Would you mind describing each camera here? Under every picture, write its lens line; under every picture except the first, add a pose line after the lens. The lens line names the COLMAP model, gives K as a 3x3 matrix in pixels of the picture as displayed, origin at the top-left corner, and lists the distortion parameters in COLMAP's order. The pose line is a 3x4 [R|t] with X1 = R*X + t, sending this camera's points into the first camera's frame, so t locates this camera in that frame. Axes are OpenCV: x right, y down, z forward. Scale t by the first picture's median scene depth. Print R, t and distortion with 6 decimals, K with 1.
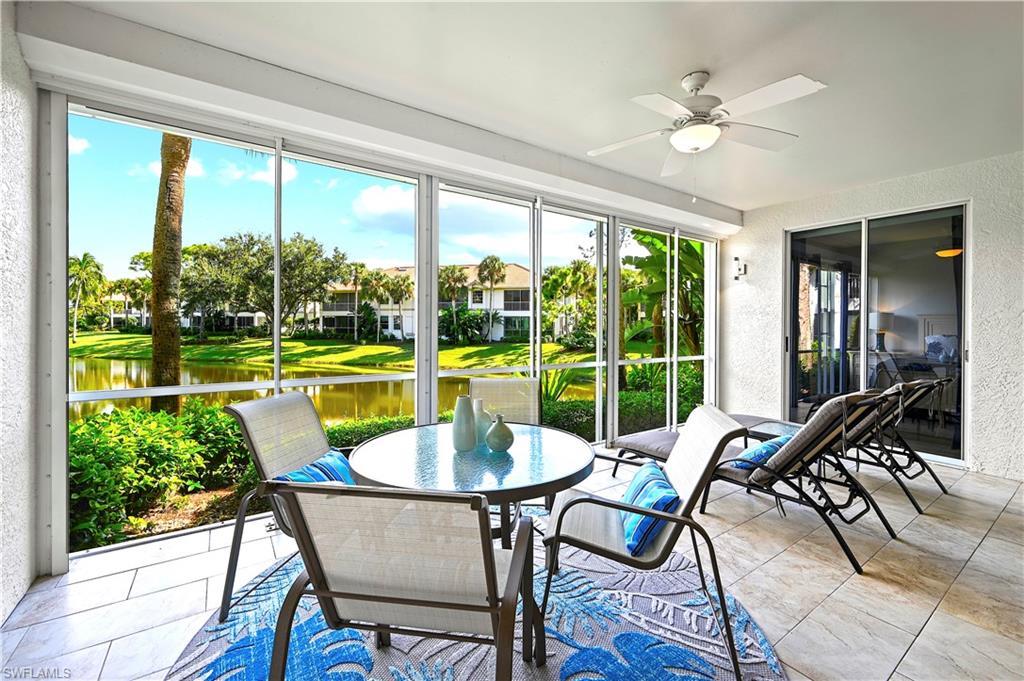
lens RADIAL K [[420.9, 0, 509.4], [0, 420.9, 326.7], [0, 0, 1]] dist [0.000052, -0.000043]
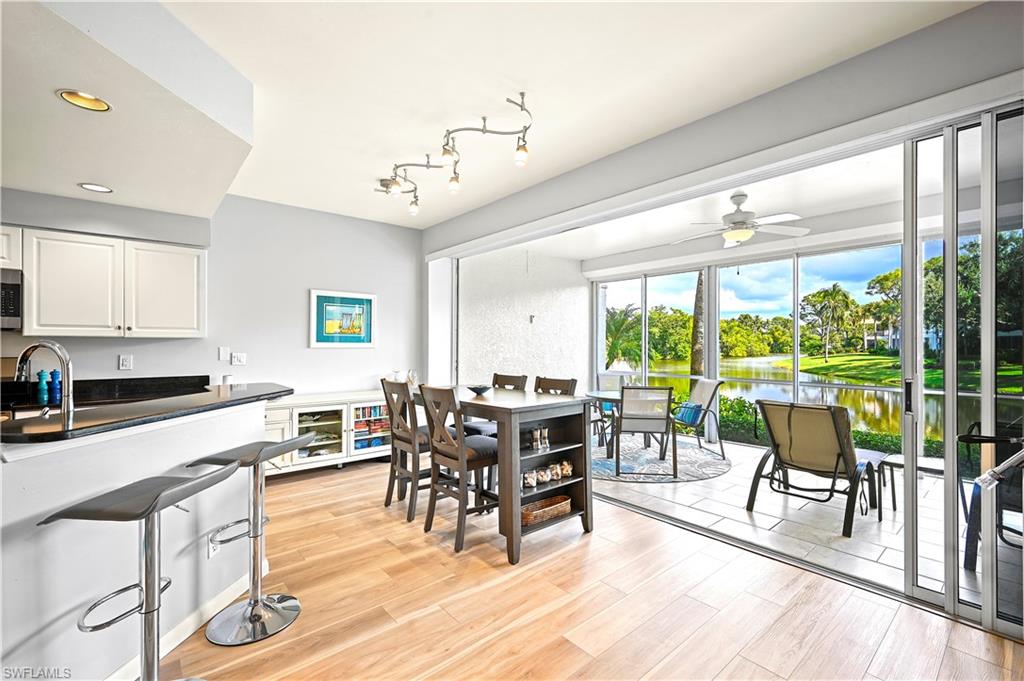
lens RADIAL K [[439.4, 0, 512.0], [0, 439.4, 340.5], [0, 0, 1]] dist [-0.003048, 0.000452]
pose [[0.106248, -0.014105, -0.994240, 0.099170], [-0.004227, 0.999884, -0.014636, -0.000185], [0.994331, 0.005758, 0.106176, -0.002037]]
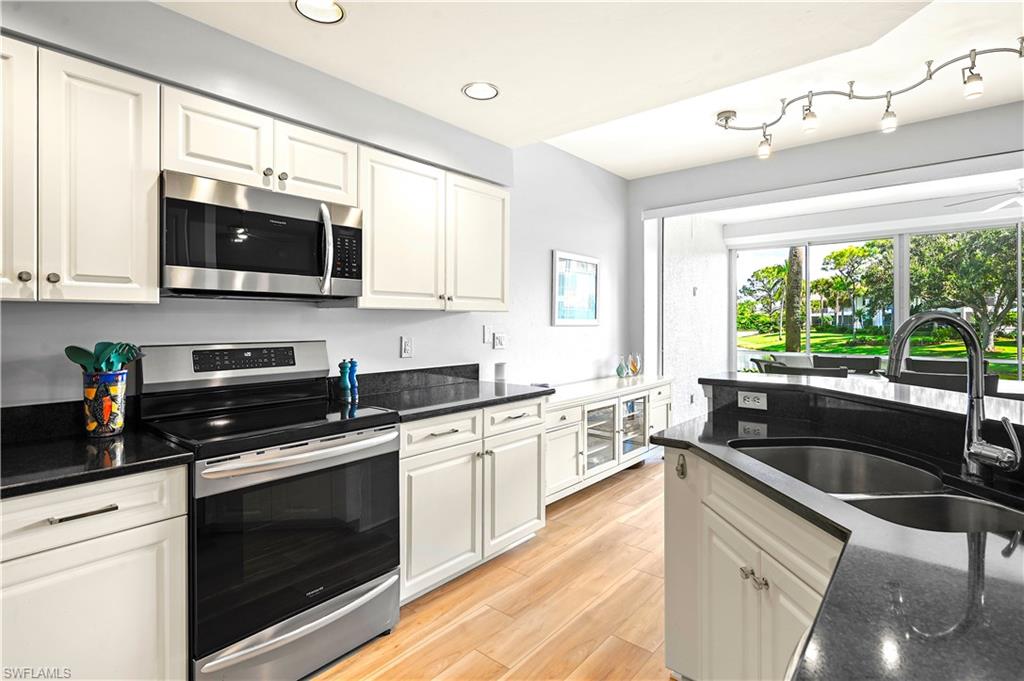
lens RADIAL K [[501.3, 0, 515.8], [0, 501.3, 321.3], [0, 0, 1]] dist [0.000703, 0.000442]
pose [[0.272203, -0.008671, -0.962201, 0.079798], [0.000197, 0.999960, -0.008956, 0.000190], [0.962240, 0.002248, 0.272194, -0.060620]]
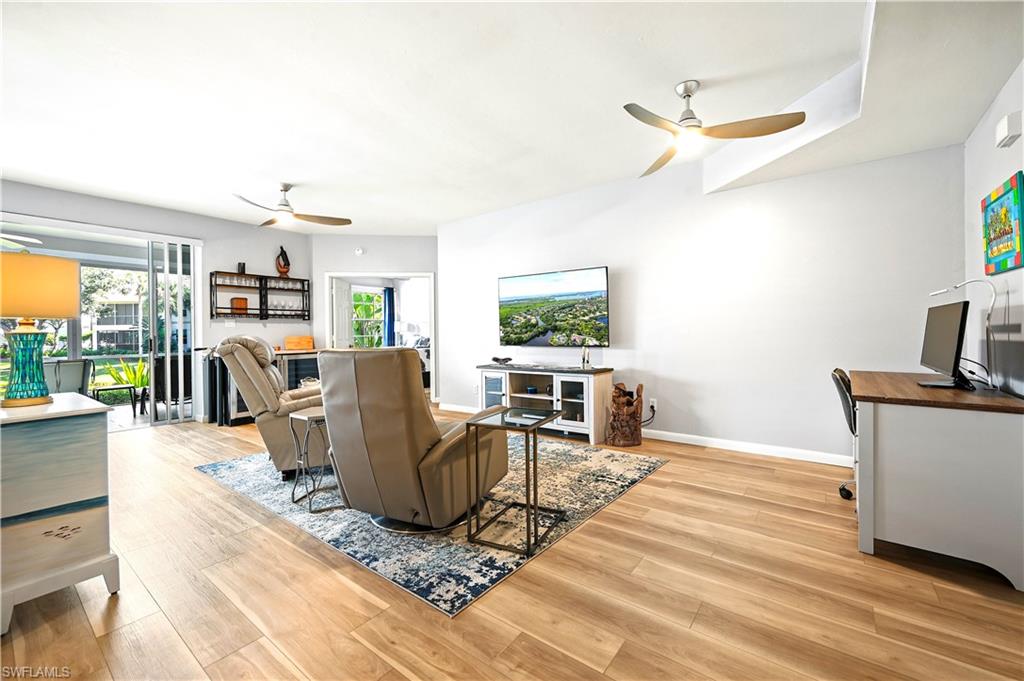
lens RADIAL K [[417.1, 0, 523.3], [0, 417.1, 335.8], [0, 0, 1]] dist [0.000118, -0.000033]
pose [[0.946848, -0.023014, 0.320856, 0.113426], [0.023819, 0.999715, 0.001417, 0.004437], [-0.320797, 0.006301, 0.947127, -0.084734]]
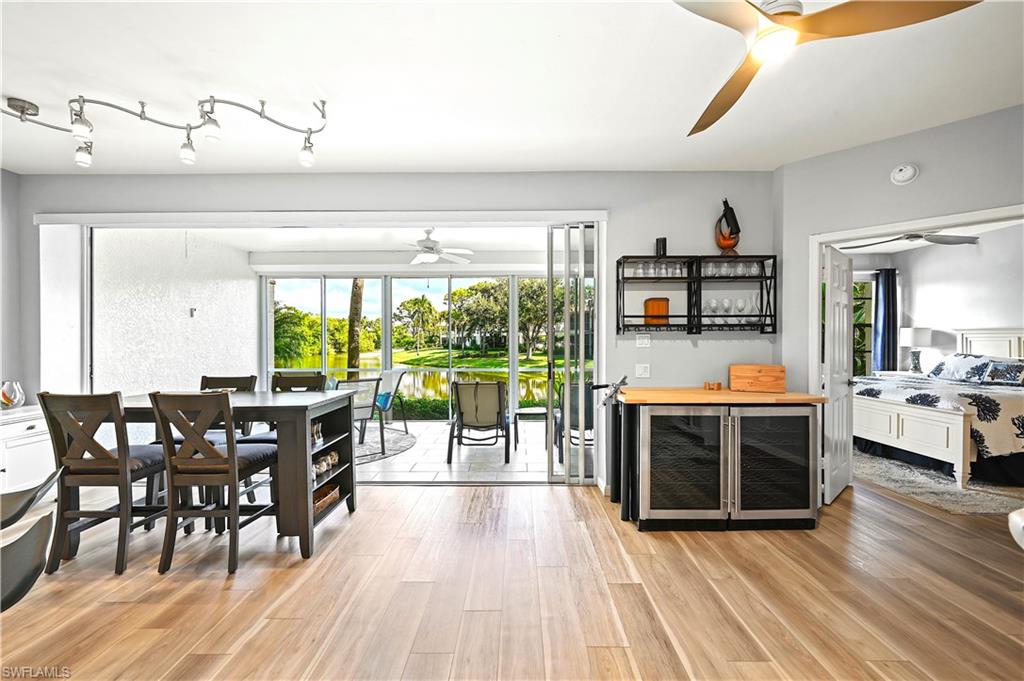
lens RADIAL K [[414.9, 0, 512.0], [0, 414.9, 340.5], [0, 0, 1]] dist [0.001664, -0.000071]
pose [[0.820049, -0.008557, -0.572230, 0.096434], [0.004973, 0.999957, -0.007827, -0.000196], [0.572272, 0.003573, 0.820056, -0.022321]]
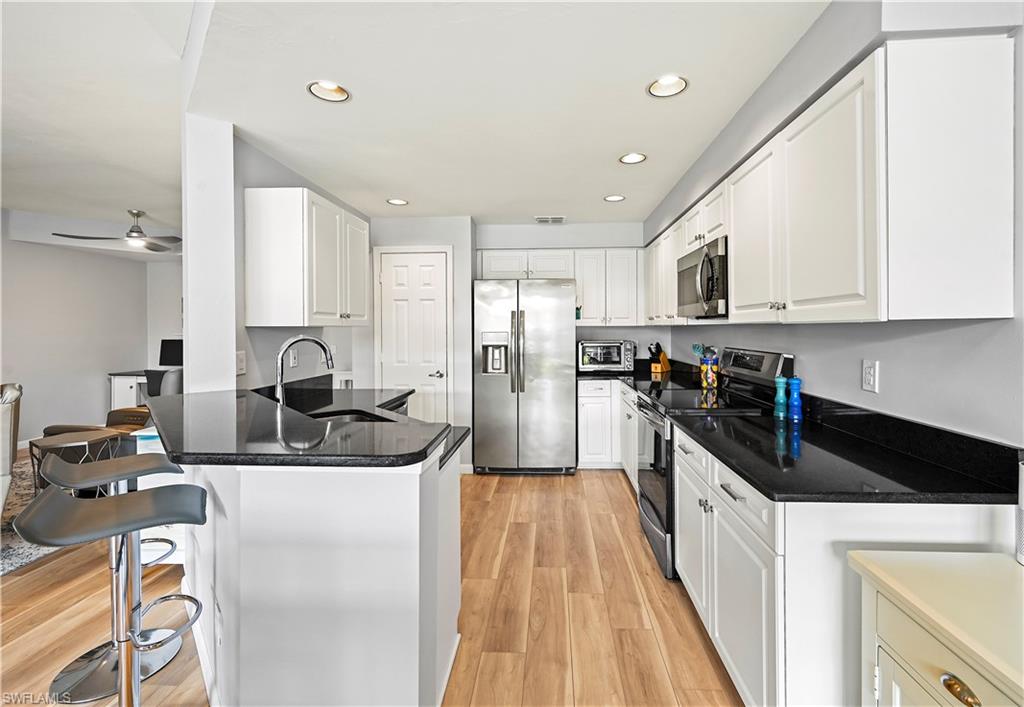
lens RADIAL K [[446.4, 0, 534.6], [0, 446.4, 329.1], [0, 0, 1]] dist [-0.001414, -0.000143]
pose [[-0.804419, -0.002069, 0.594059, 0.021866], [0.005382, 0.999928, 0.010771, -0.001441], [-0.594038, 0.011862, -0.804349, -0.014646]]
